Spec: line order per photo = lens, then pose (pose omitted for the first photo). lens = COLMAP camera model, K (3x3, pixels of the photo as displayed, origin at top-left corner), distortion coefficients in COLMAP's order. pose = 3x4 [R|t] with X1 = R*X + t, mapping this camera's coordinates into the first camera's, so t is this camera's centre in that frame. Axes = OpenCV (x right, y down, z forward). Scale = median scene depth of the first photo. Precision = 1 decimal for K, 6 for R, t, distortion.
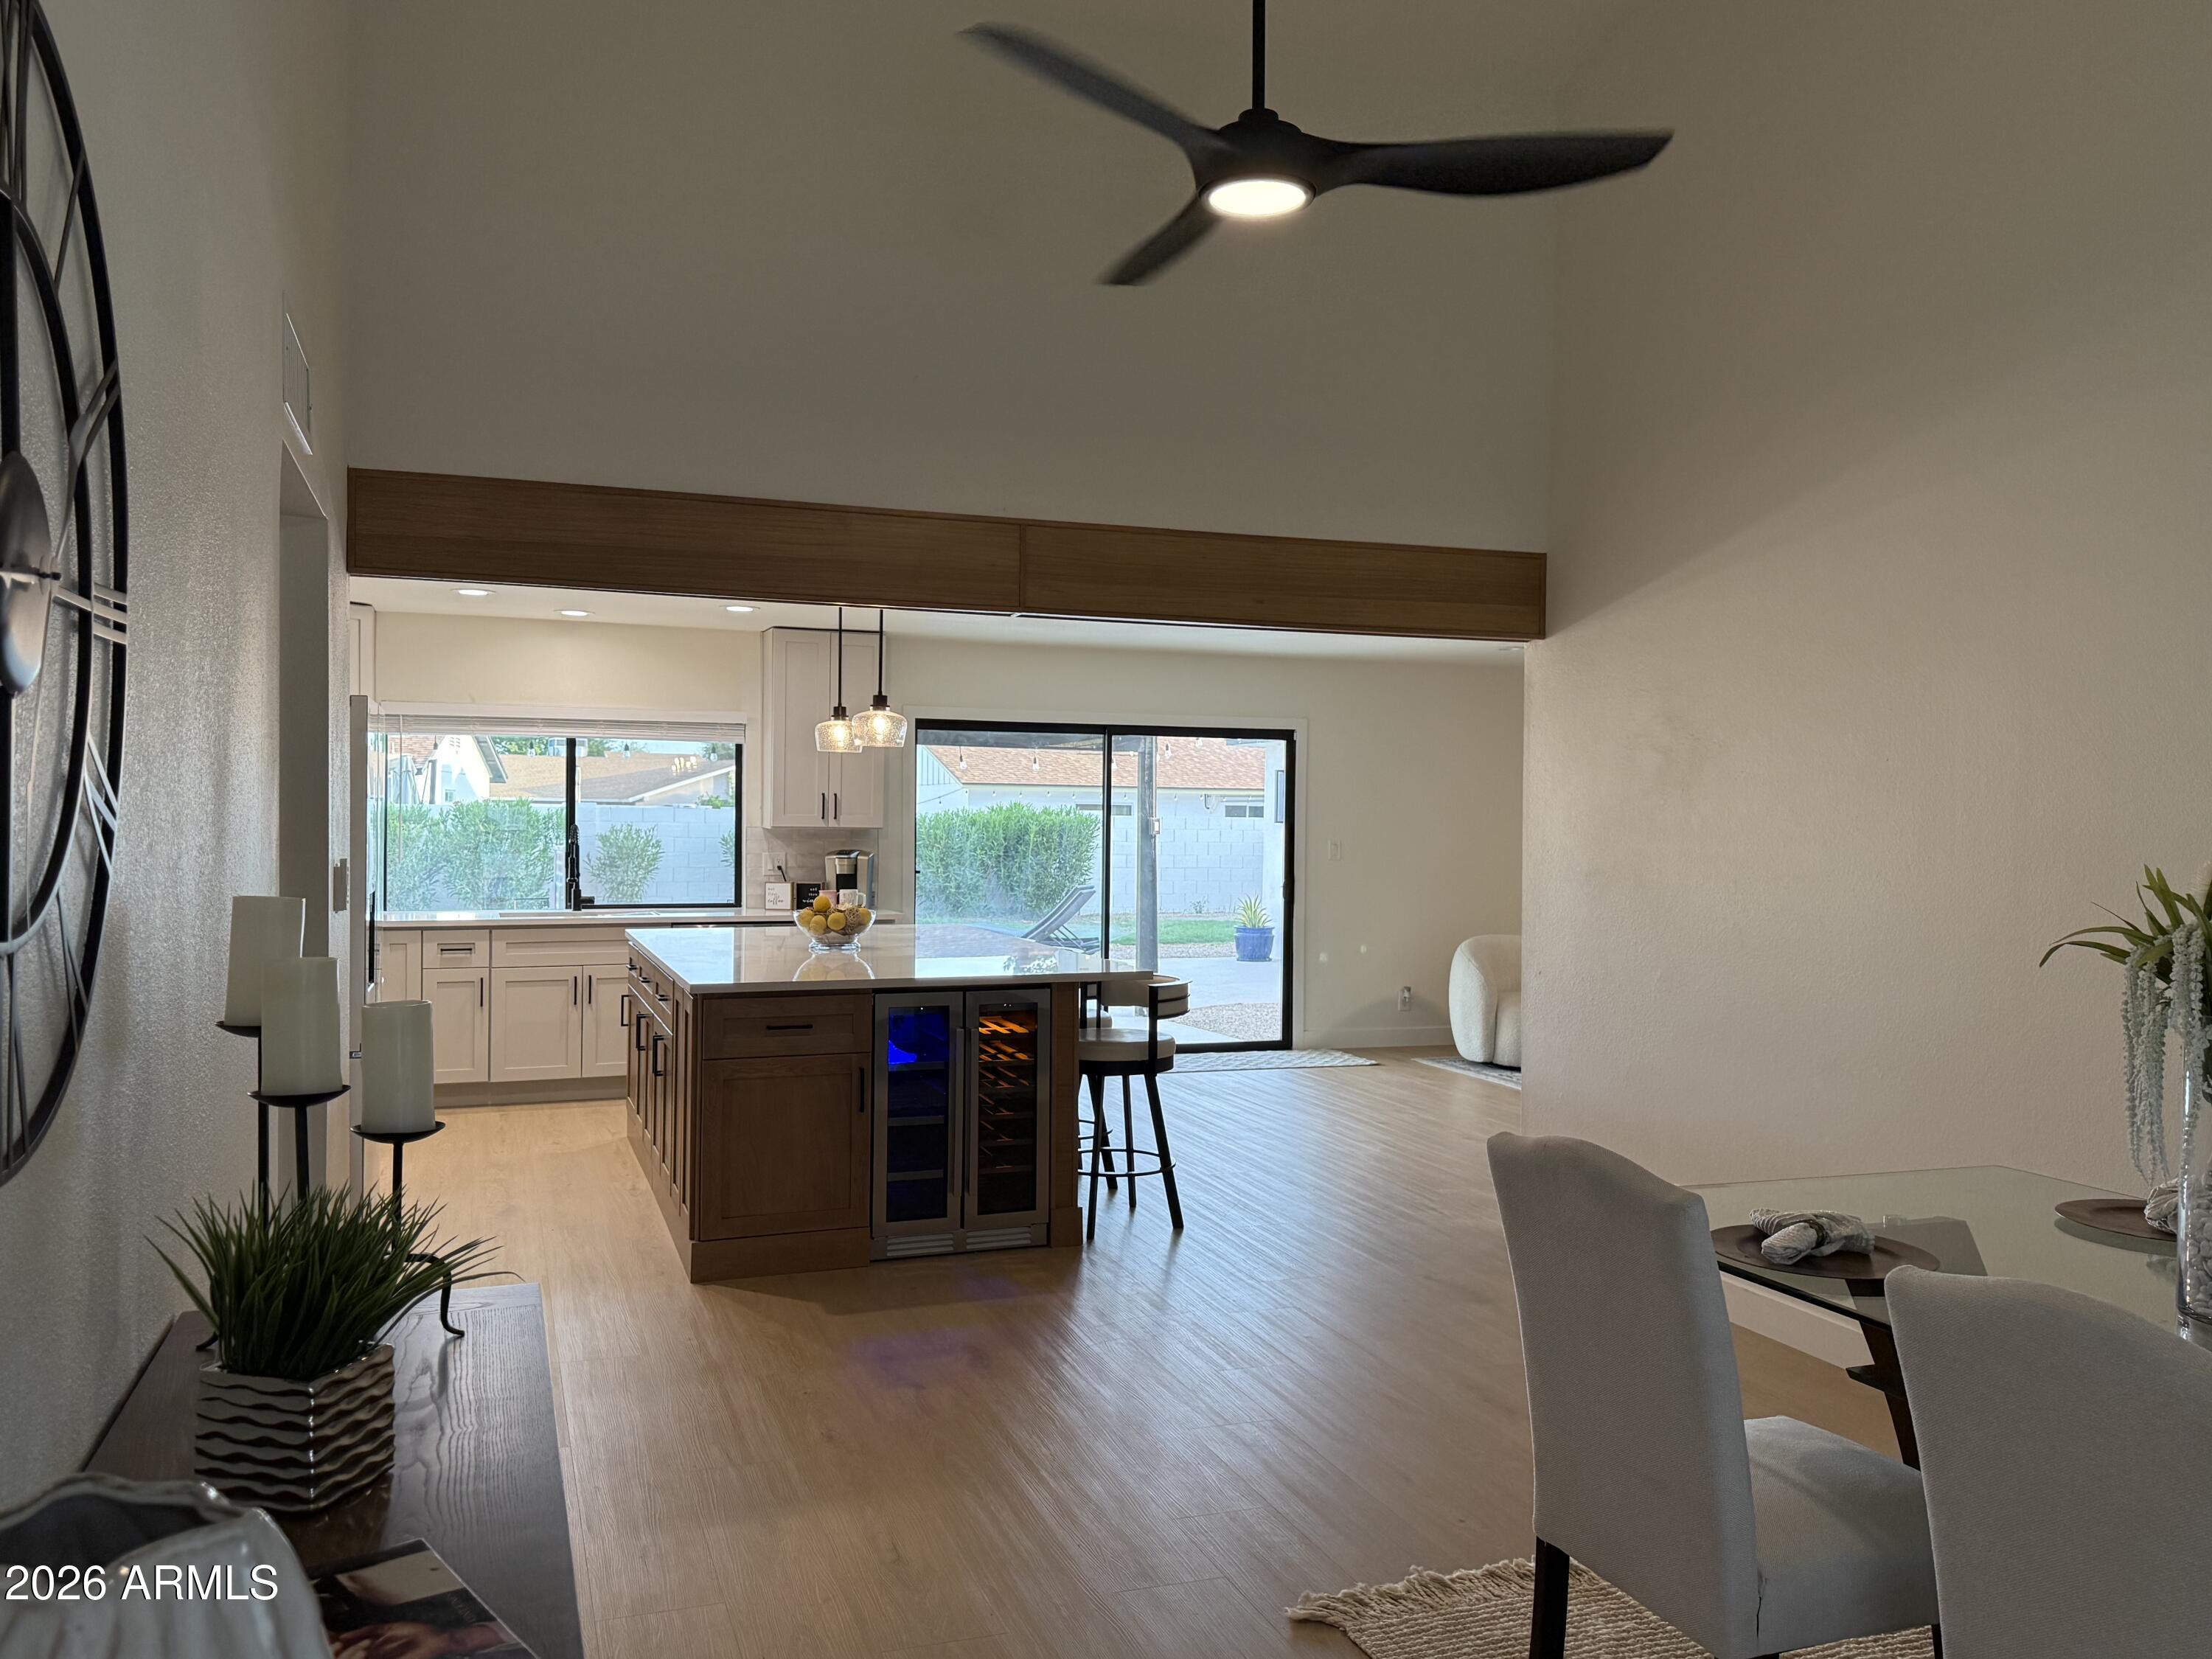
lens RADIAL K [[1699.8, 0, 1113.3], [0, 1699.8, 836.2], [0, 0, 1]] dist [0.099868, -0.015875]
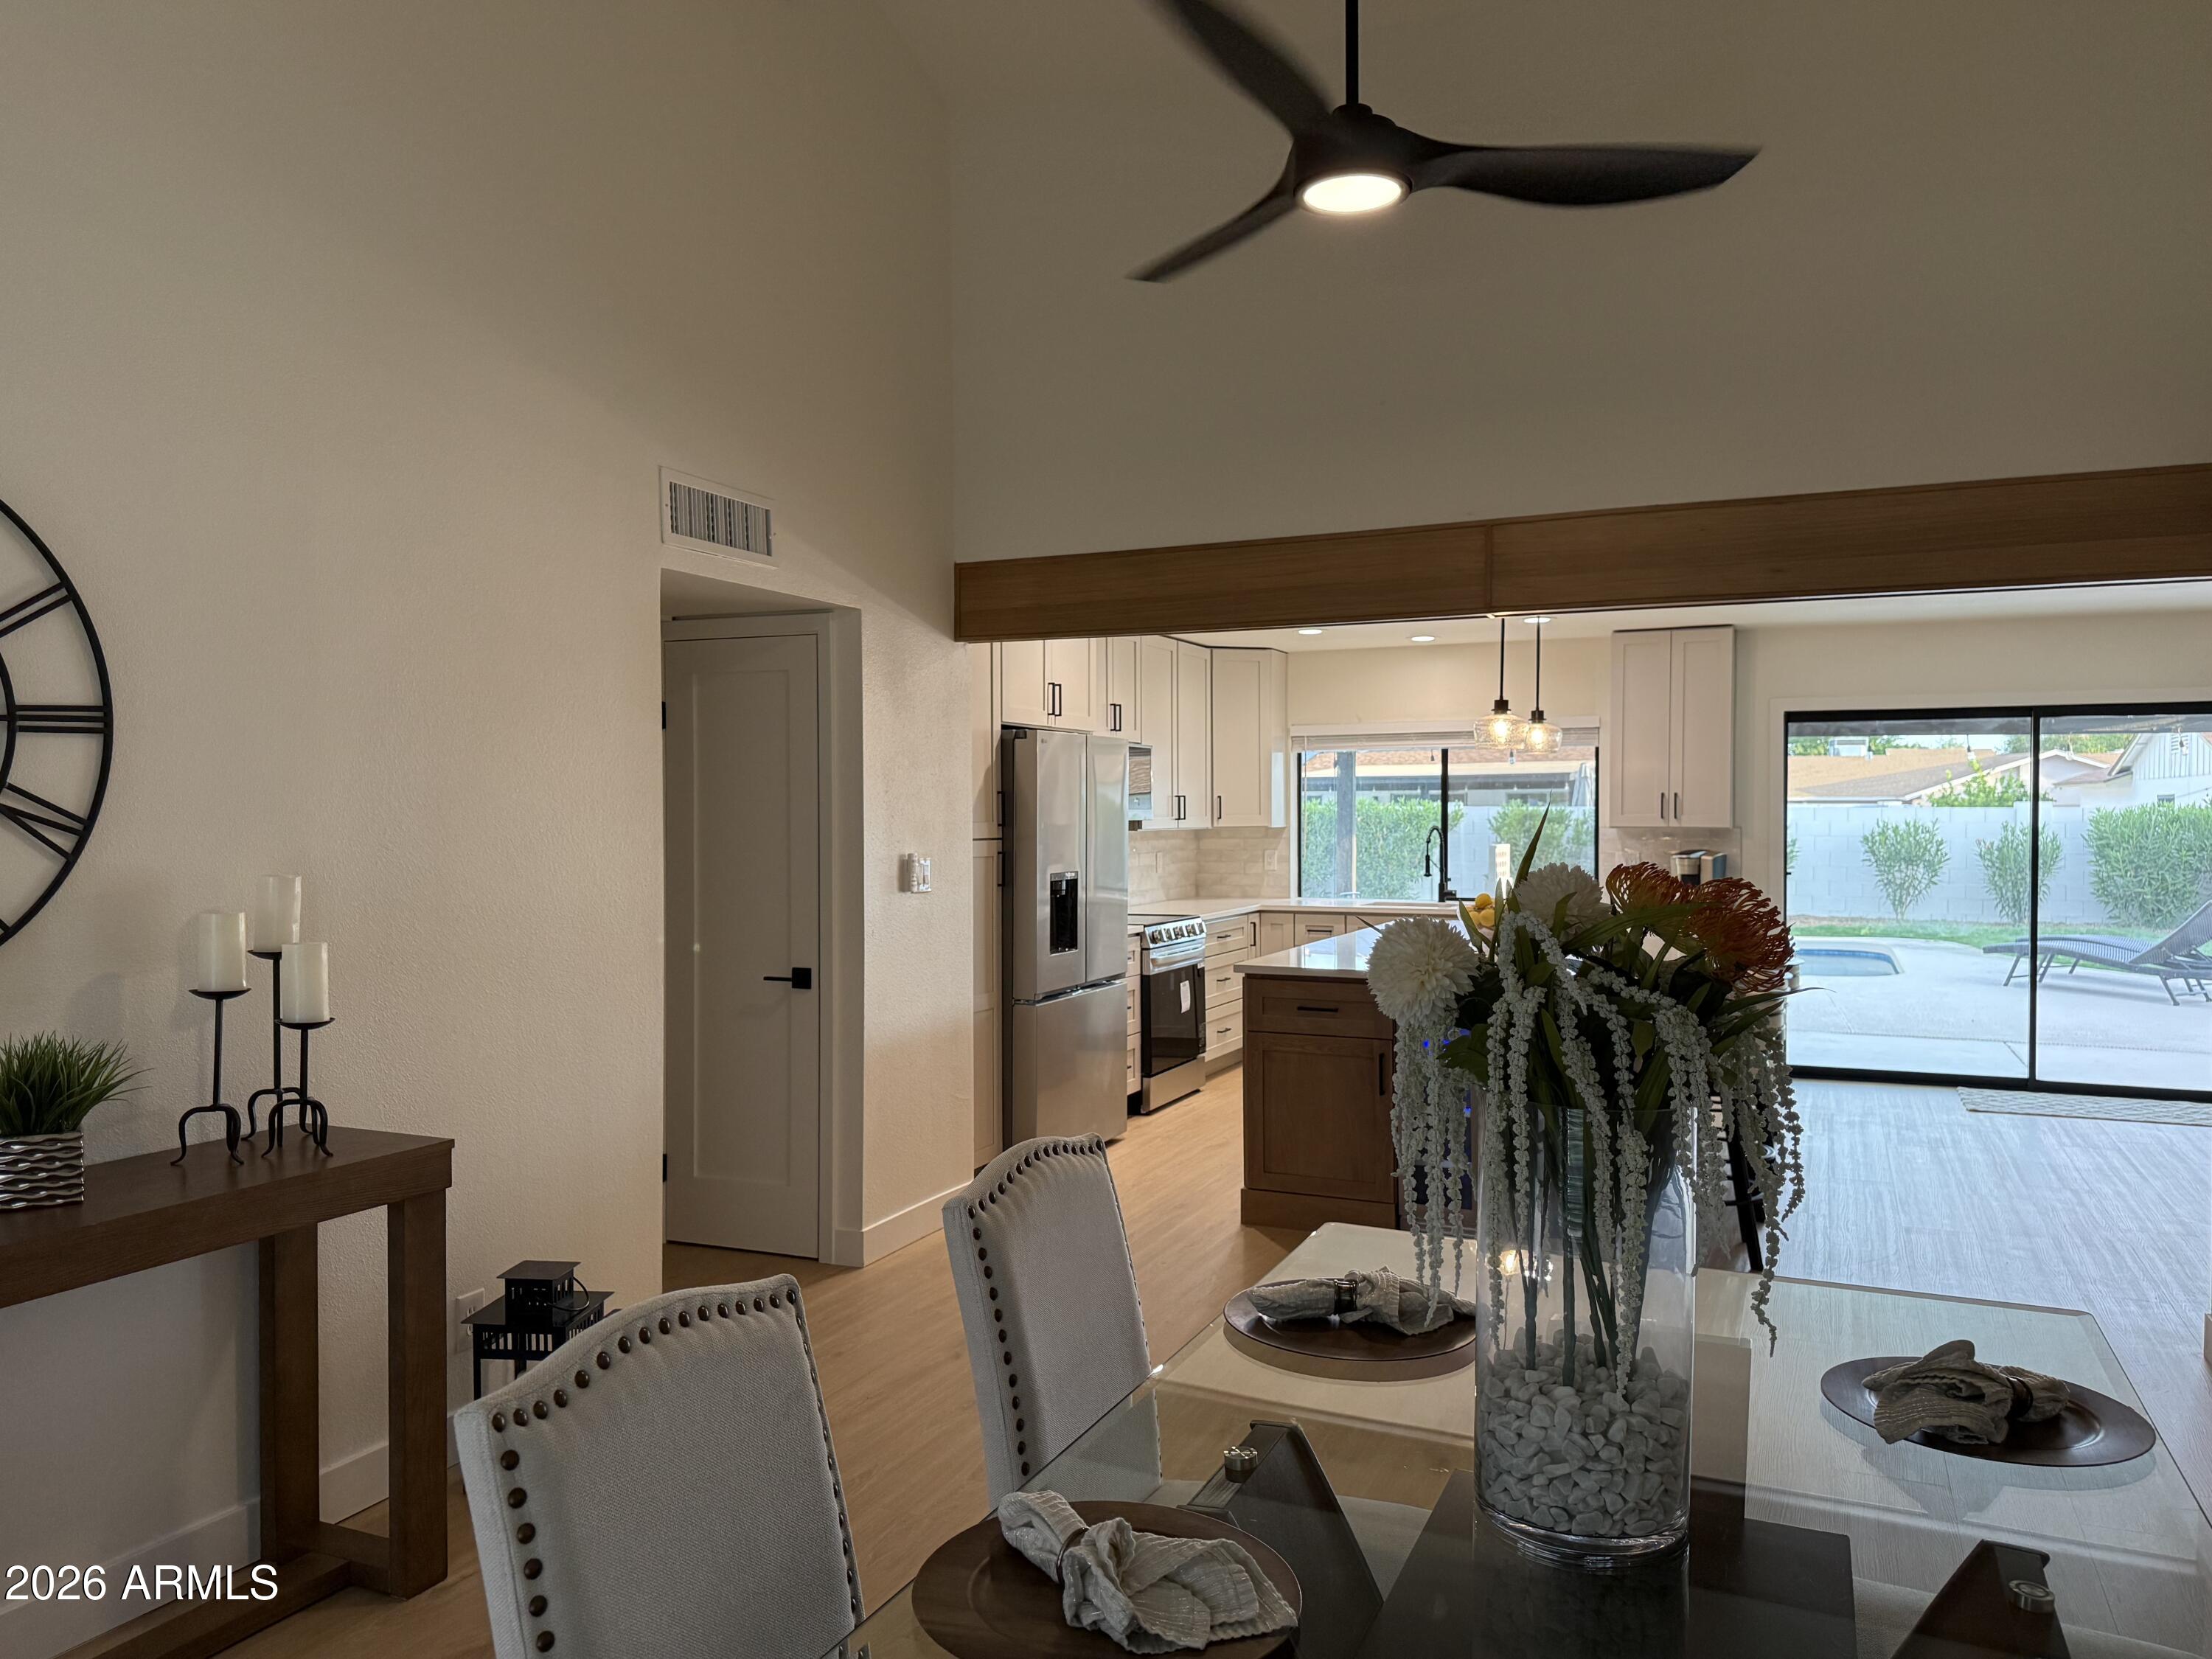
lens RADIAL K [[1592.0, 0, 1070.9], [0, 1592.0, 852.8], [0, 0, 1]] dist [0.019108, -0.021814]
pose [[0.703935, 0.007941, -0.710220, 0.248342], [0.000415, 0.999933, 0.011591, -0.001297], [0.710264, -0.008454, 0.703885, 0.096208]]
